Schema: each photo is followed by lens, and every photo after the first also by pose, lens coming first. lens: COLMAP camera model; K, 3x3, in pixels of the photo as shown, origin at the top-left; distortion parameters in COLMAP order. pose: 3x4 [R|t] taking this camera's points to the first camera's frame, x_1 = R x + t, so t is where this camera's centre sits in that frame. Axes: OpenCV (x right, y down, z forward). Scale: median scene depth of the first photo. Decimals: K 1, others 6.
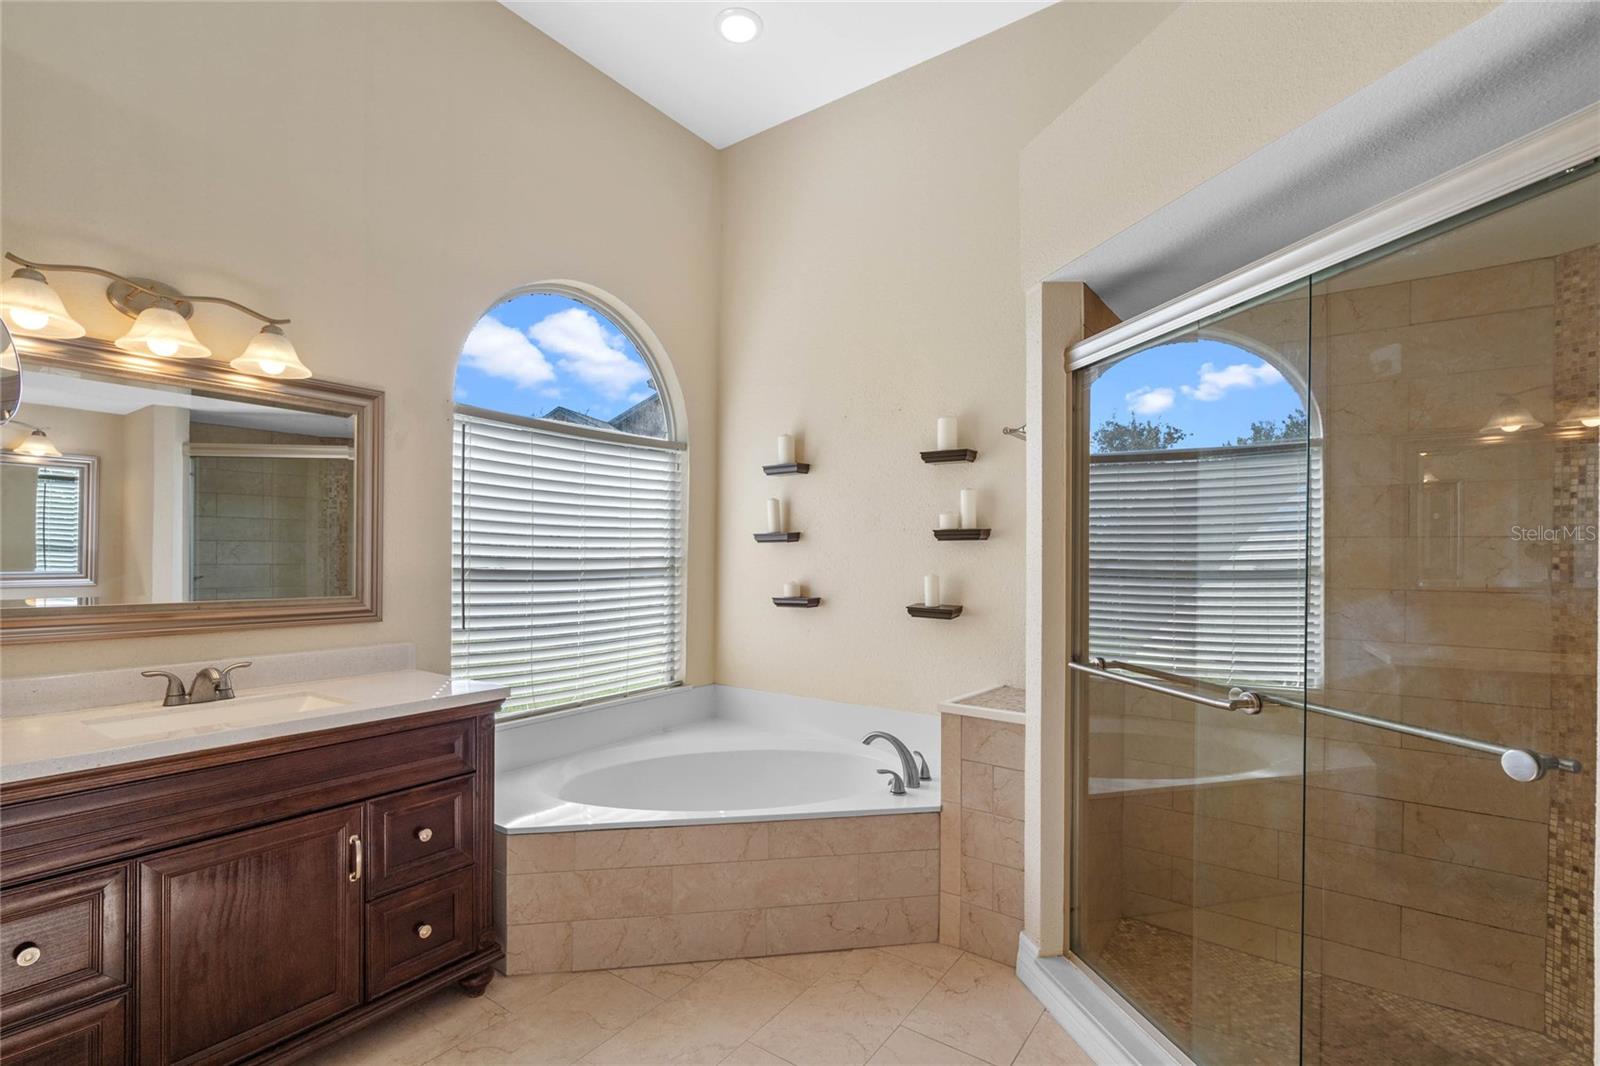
lens RADIAL K [[734.7, 0, 796.1], [0, 734.7, 542.7], [0, 0, 1]] dist [0.000740, -0.000755]
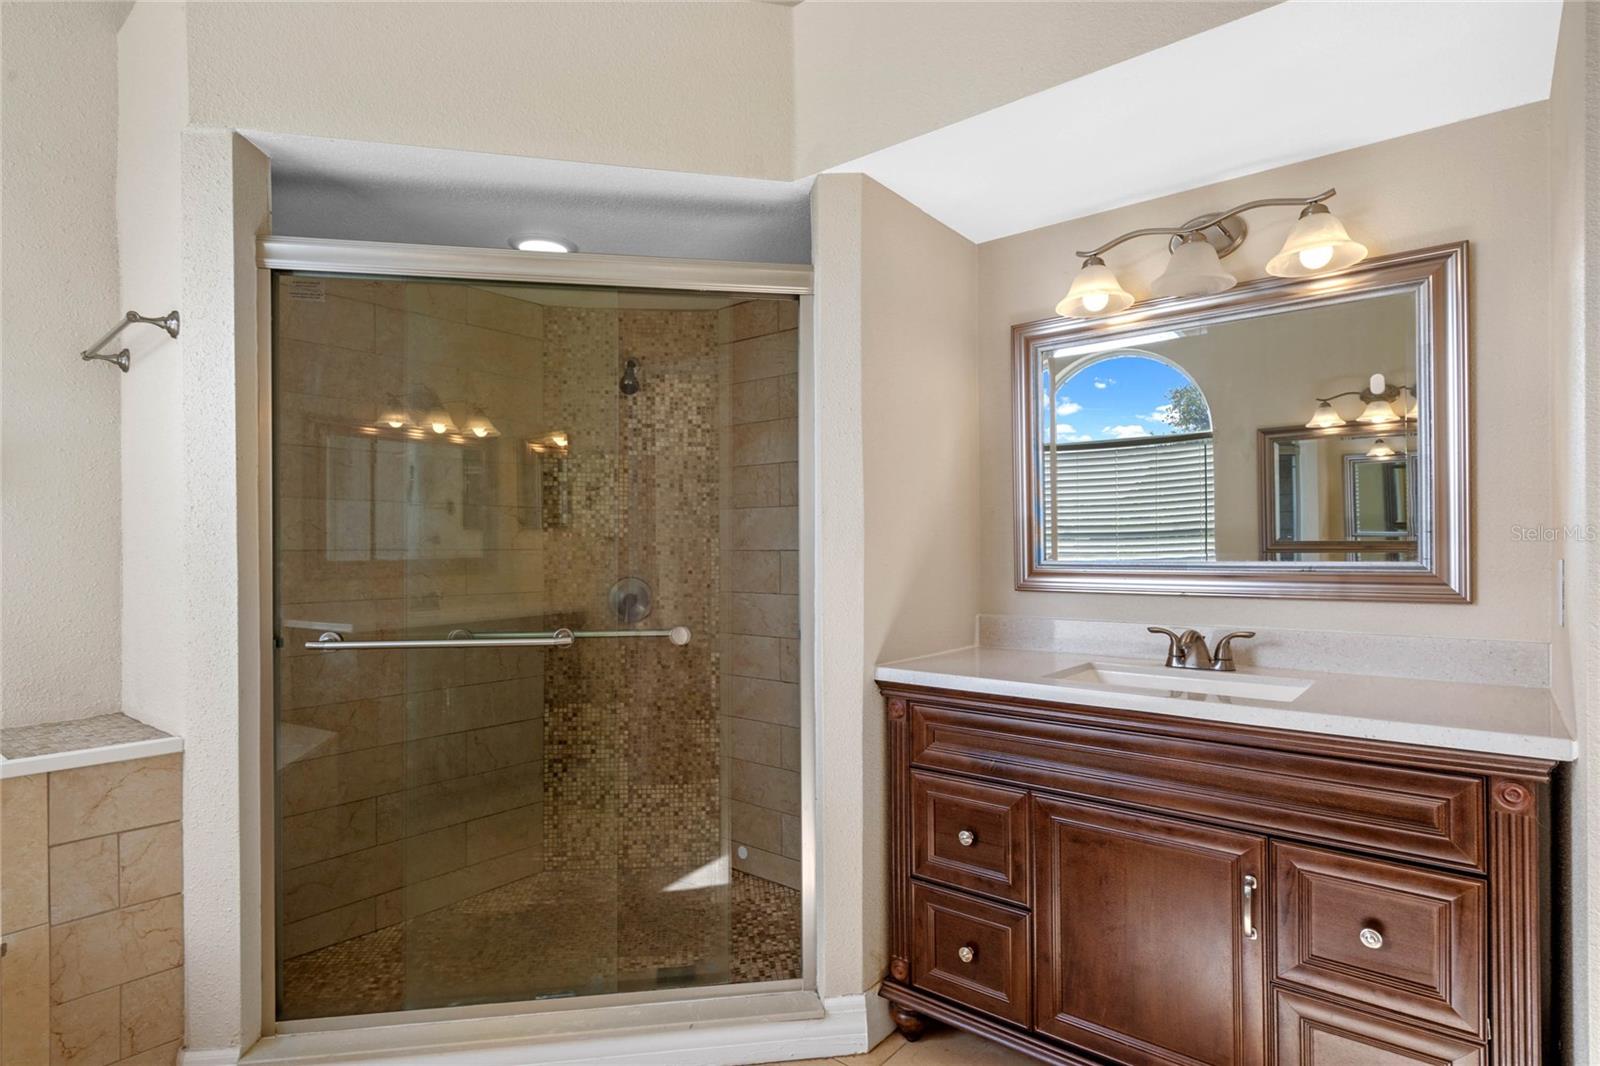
lens RADIAL K [[815.8, 0, 797.8], [0, 815.8, 537.4], [0, 0, 1]] dist [0.003414, 0.001173]
pose [[0.078992, 0.007598, 0.996846, -0.462443], [0.000592, 0.999970, -0.007669, 0.059524], [-0.996875, 0.001196, 0.078985, 0.406866]]
